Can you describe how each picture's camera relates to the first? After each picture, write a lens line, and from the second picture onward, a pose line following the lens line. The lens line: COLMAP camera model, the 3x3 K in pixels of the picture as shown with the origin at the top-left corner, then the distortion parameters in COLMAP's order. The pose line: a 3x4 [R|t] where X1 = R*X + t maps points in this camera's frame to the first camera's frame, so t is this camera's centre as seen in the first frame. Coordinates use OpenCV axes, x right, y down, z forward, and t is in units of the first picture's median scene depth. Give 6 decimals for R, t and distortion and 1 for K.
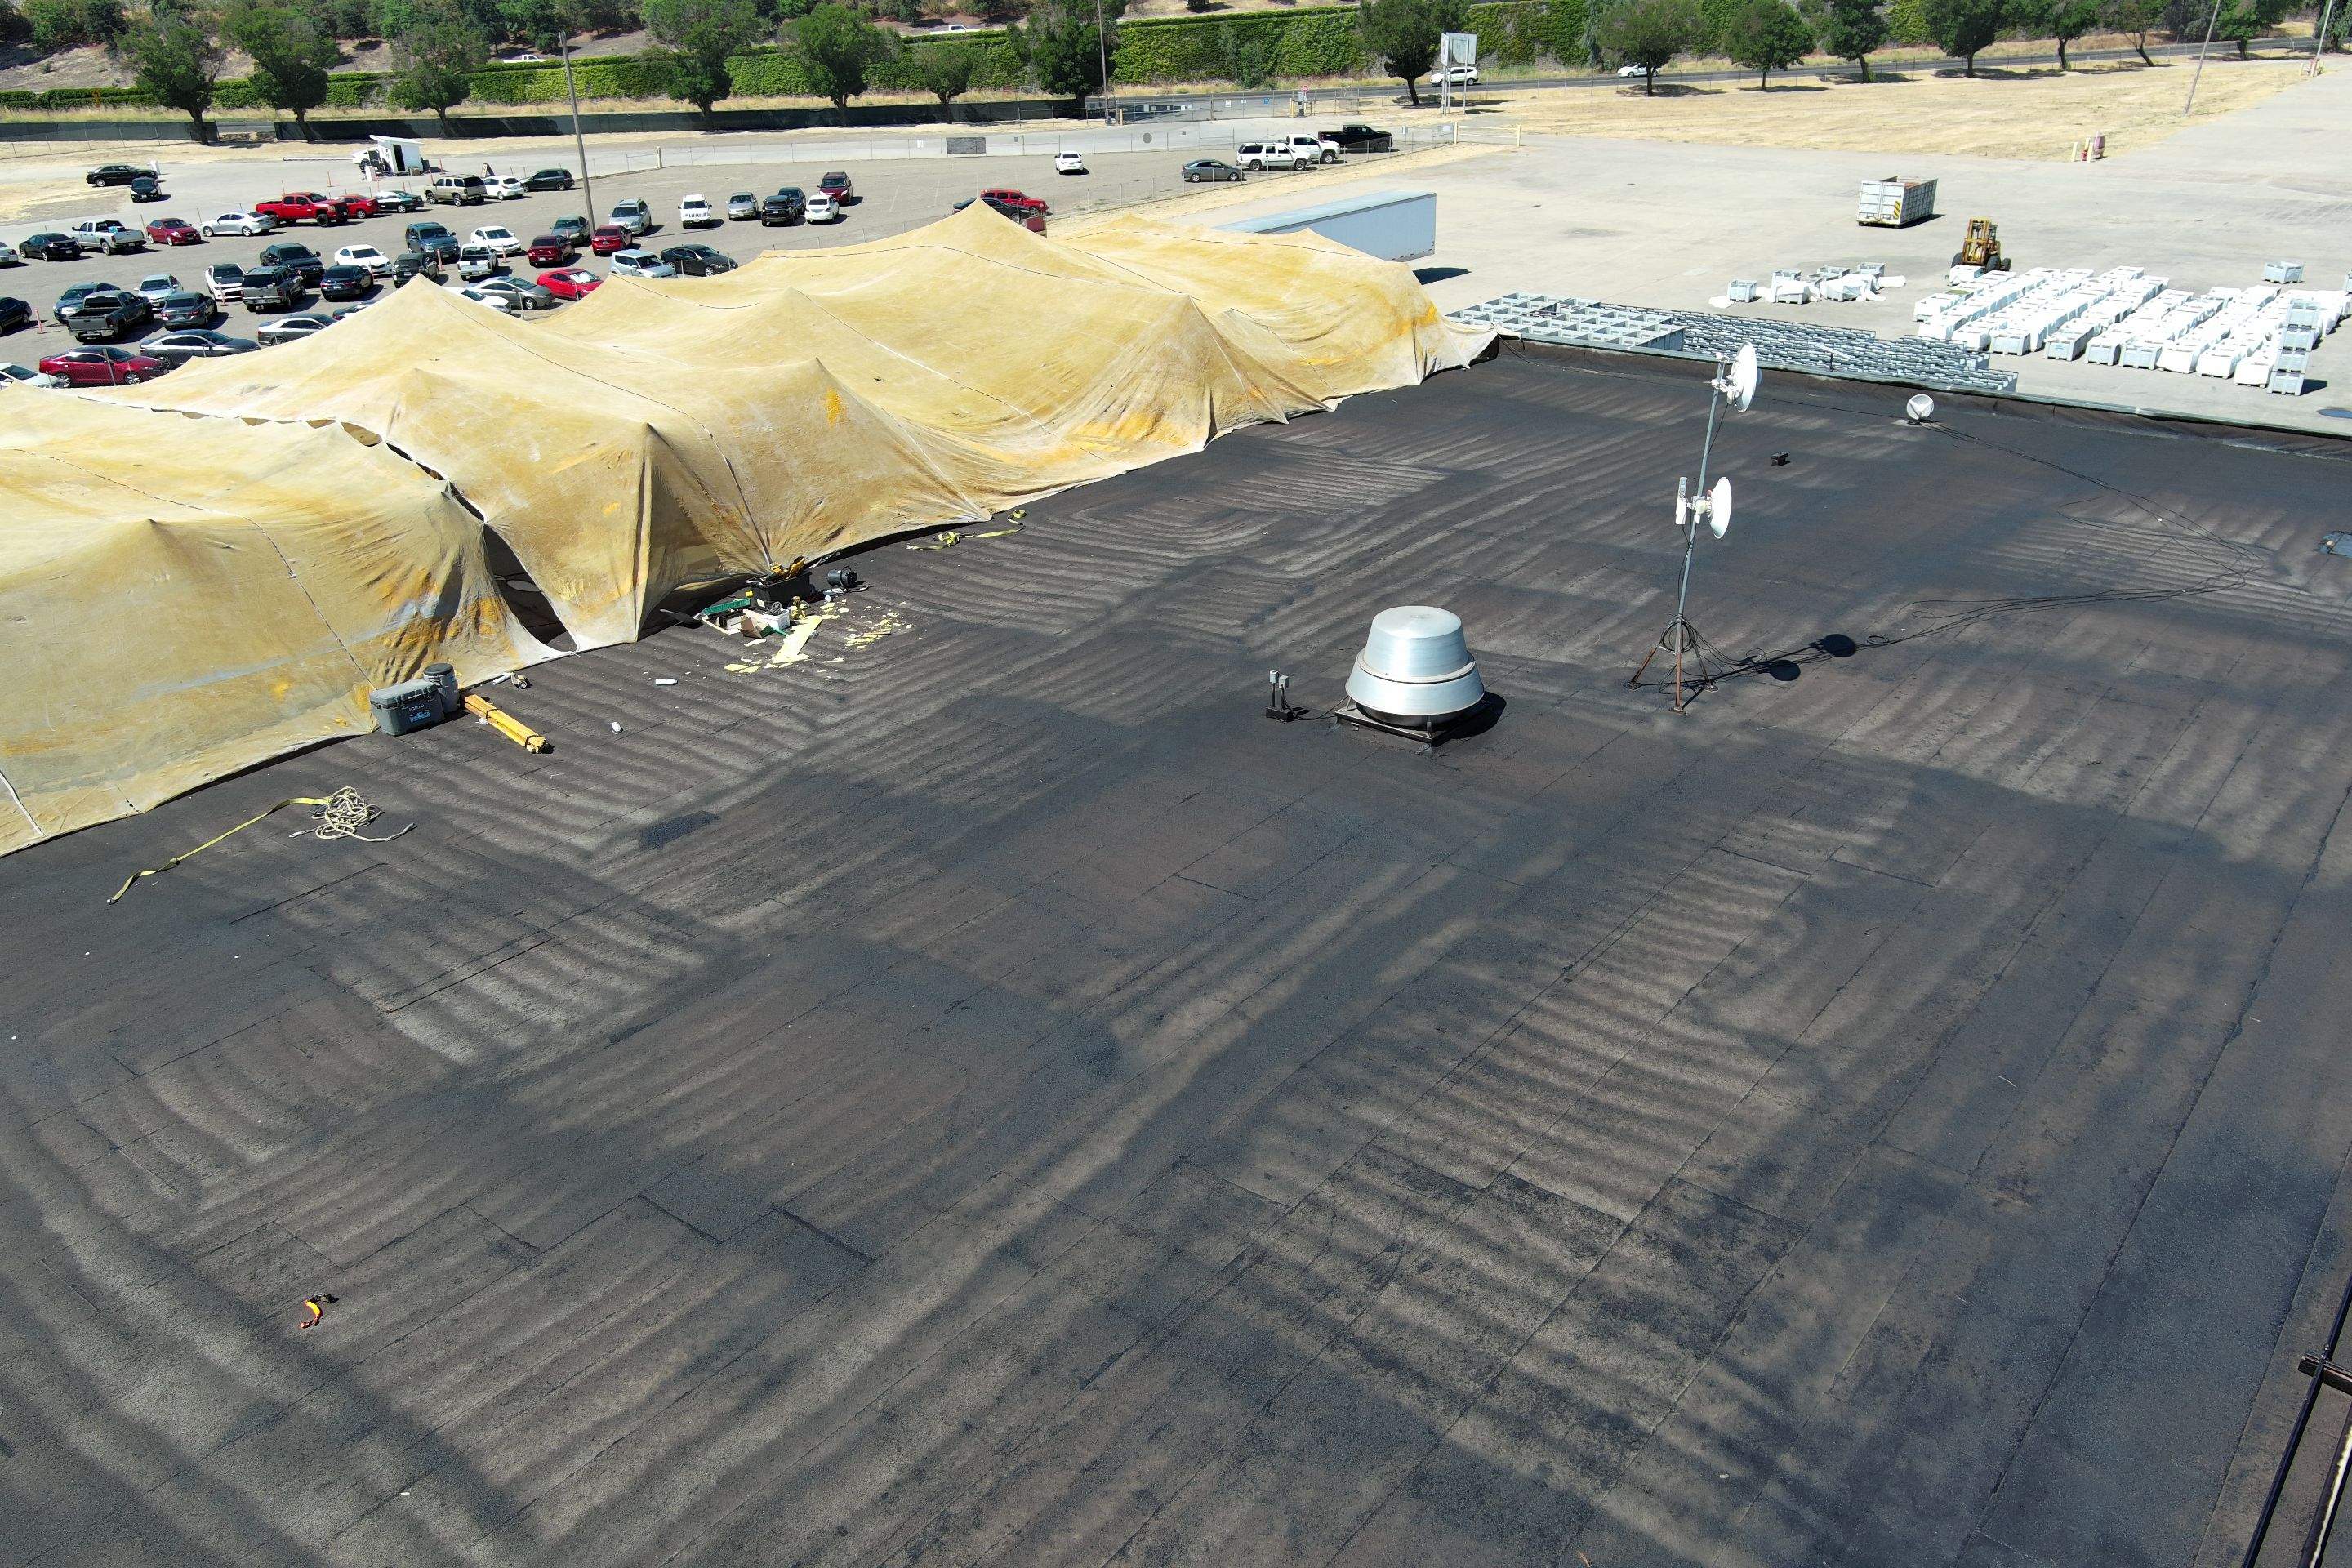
lens RADIAL K [[1812.7, 0, 1174.4], [0, 1812.7, 780.7], [0, 0, 1]] dist [0.009621, -0.009879]
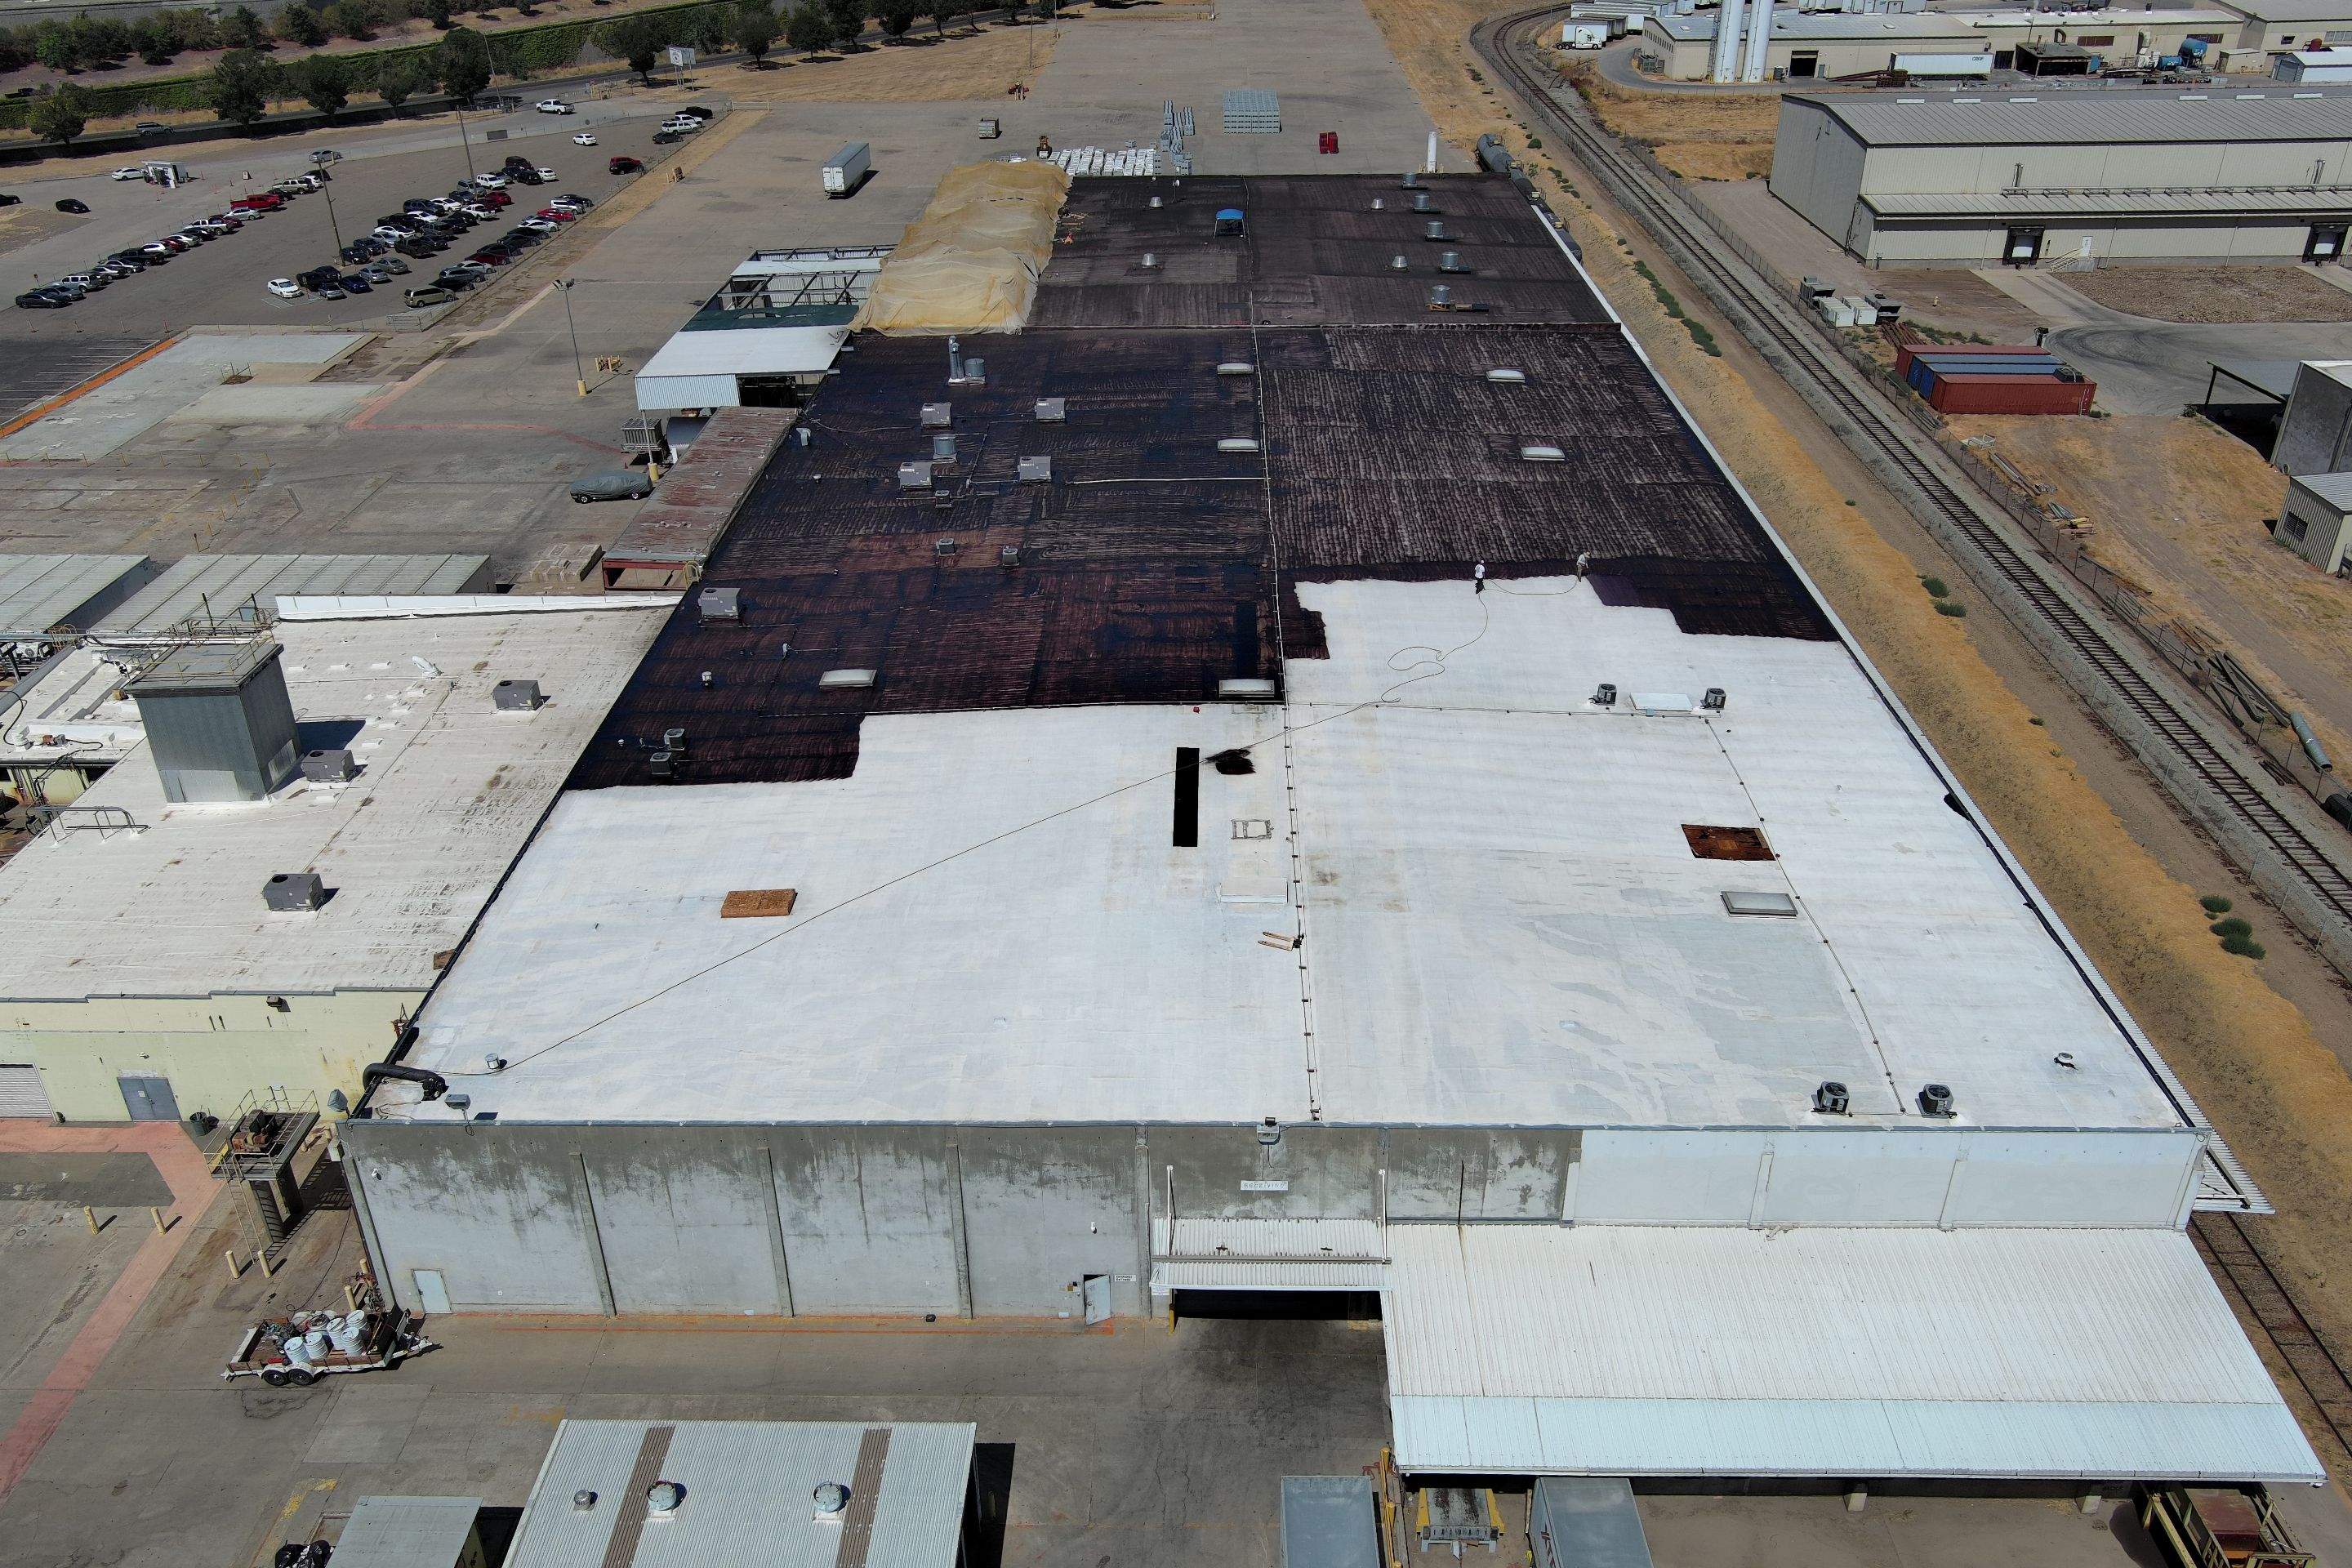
lens RADIAL K [[1809.9, 0, 1172.6], [0, 1809.9, 789.5], [0, 0, 1]] dist [-0.001445, 0.013403]
pose [[0.788366, -0.290062, 0.542534, -0.774257], [0.254976, 0.956621, 0.140939, 0.208627], [-0.559880, 0.027222, 0.828126, -0.914079]]
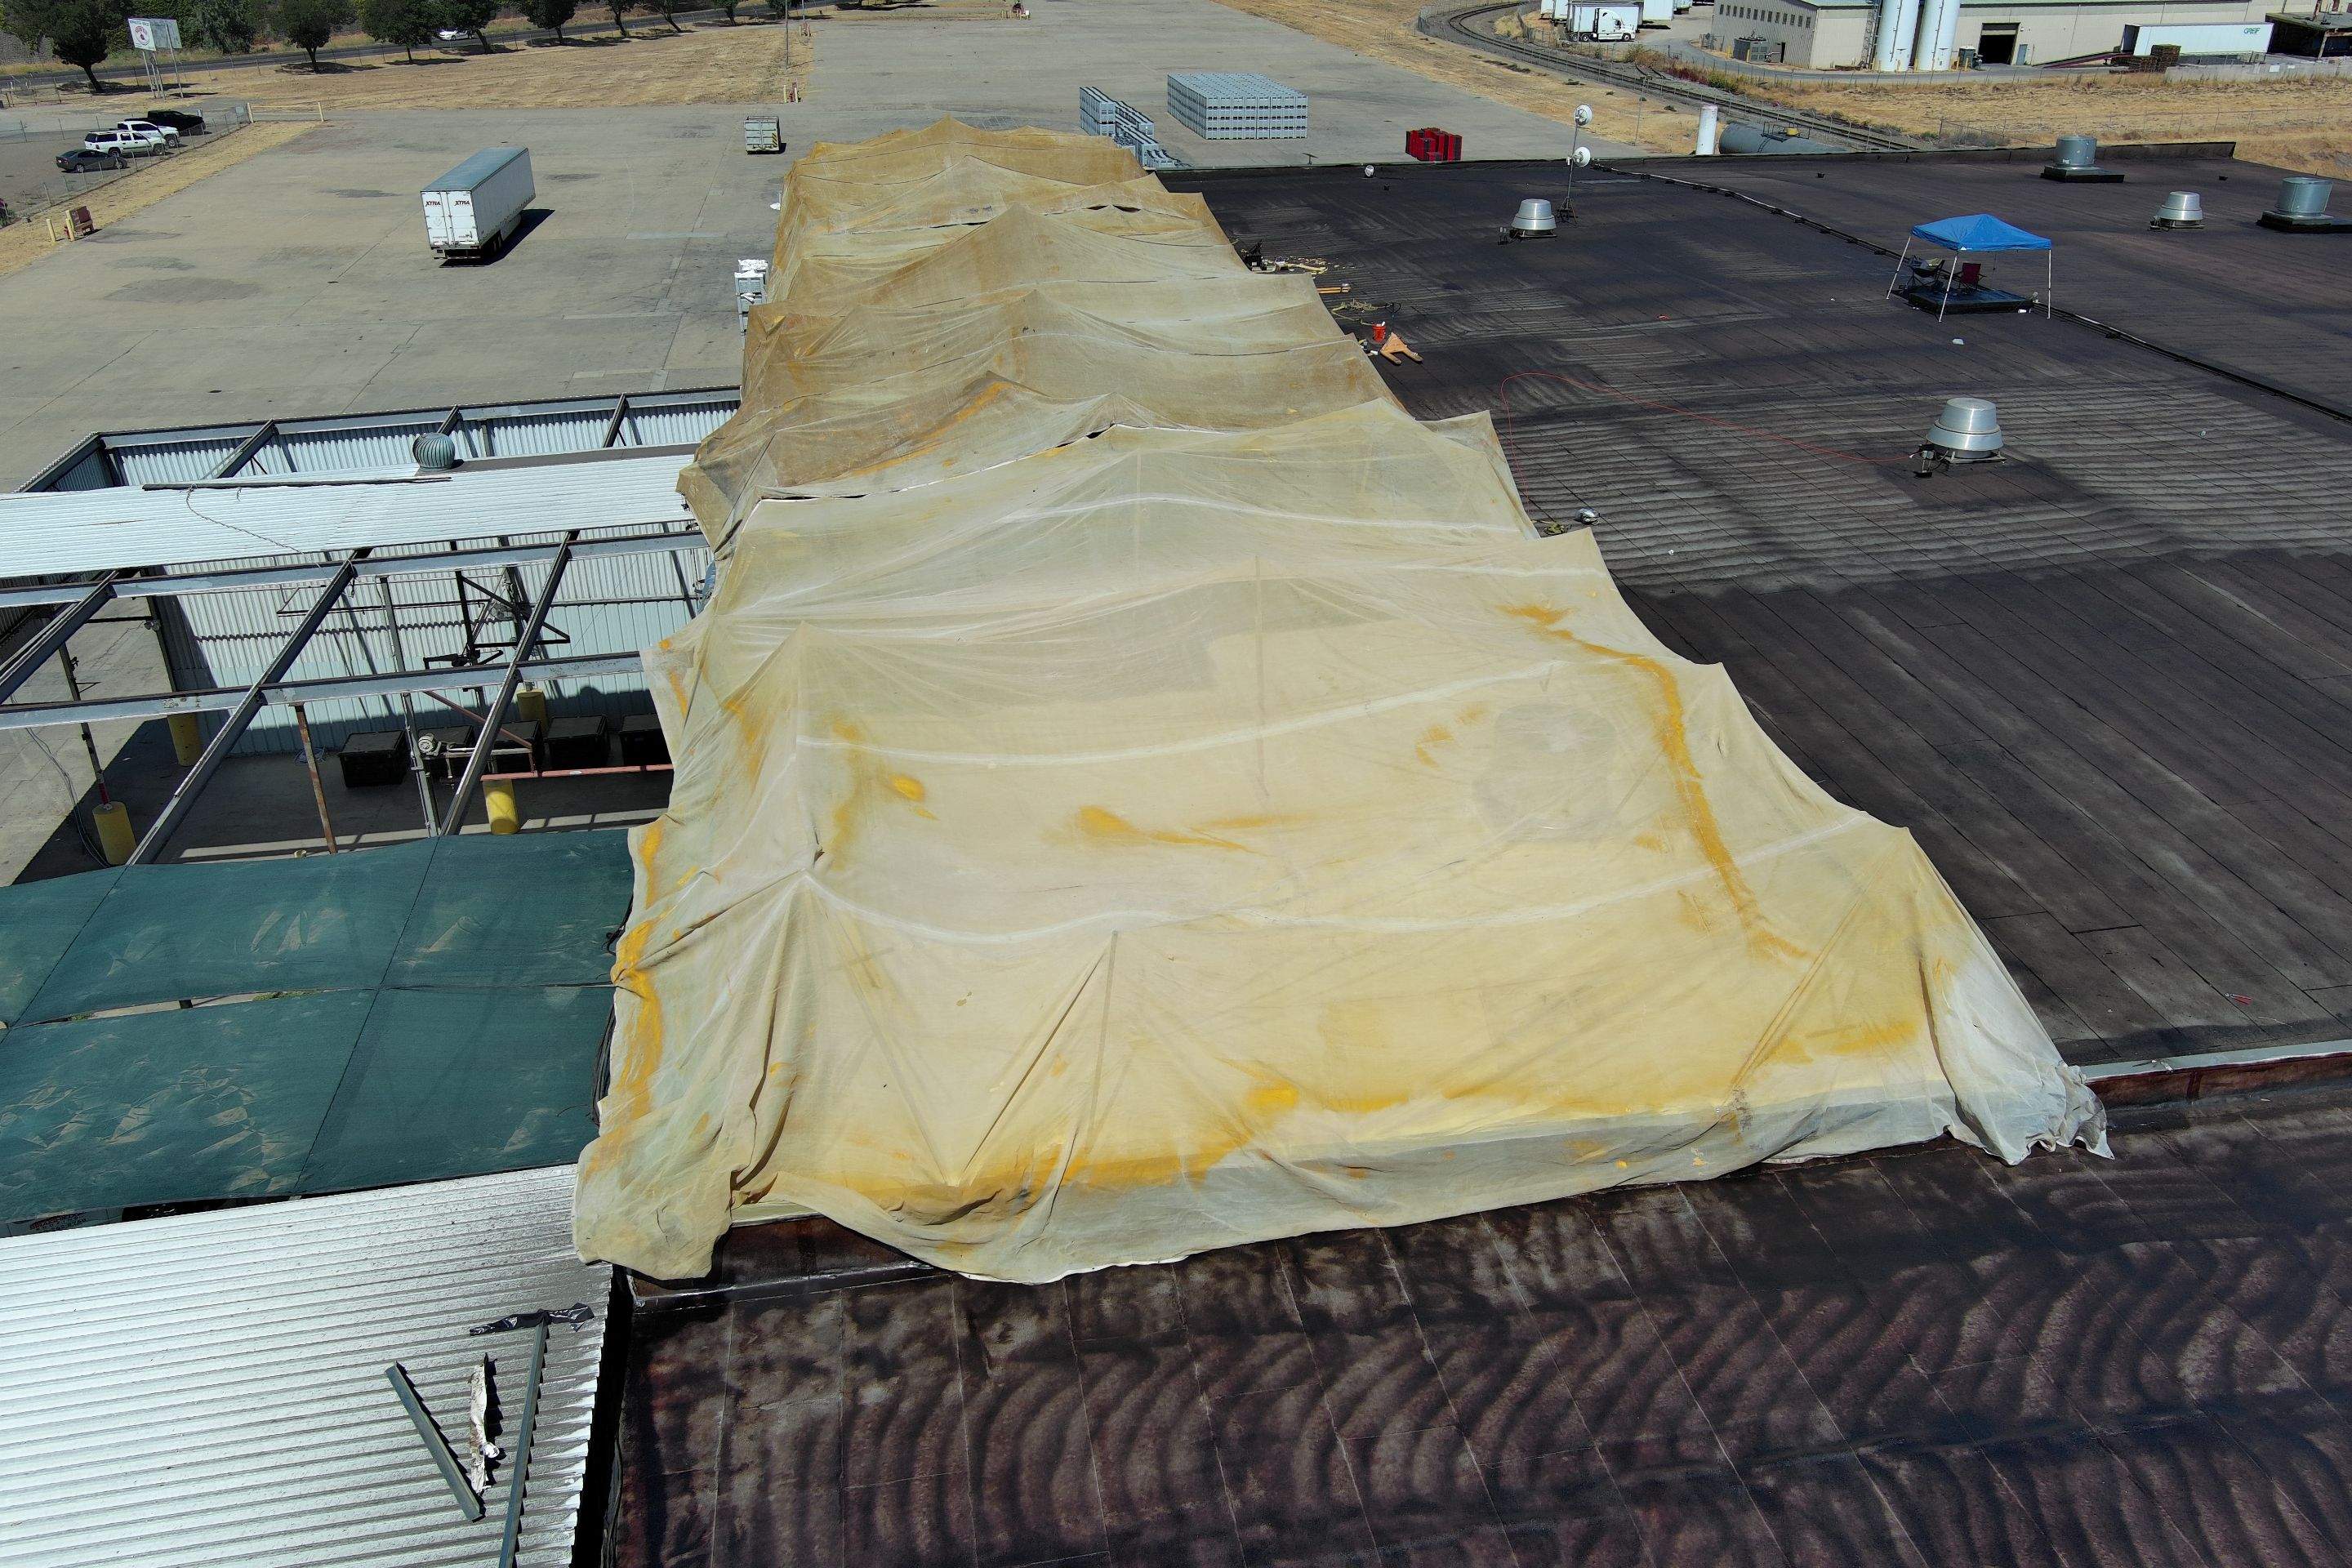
lens RADIAL K [[1800.9, 0, 1169.6], [0, 1800.9, 794.6], [0, 0, 1]] dist [0.003402, 0.006513]
pose [[0.662814, -0.319192, 0.677343, -0.335458], [0.304237, 0.941358, 0.145896, 0.028628], [-0.684191, 0.109371, 0.721055, -0.086889]]
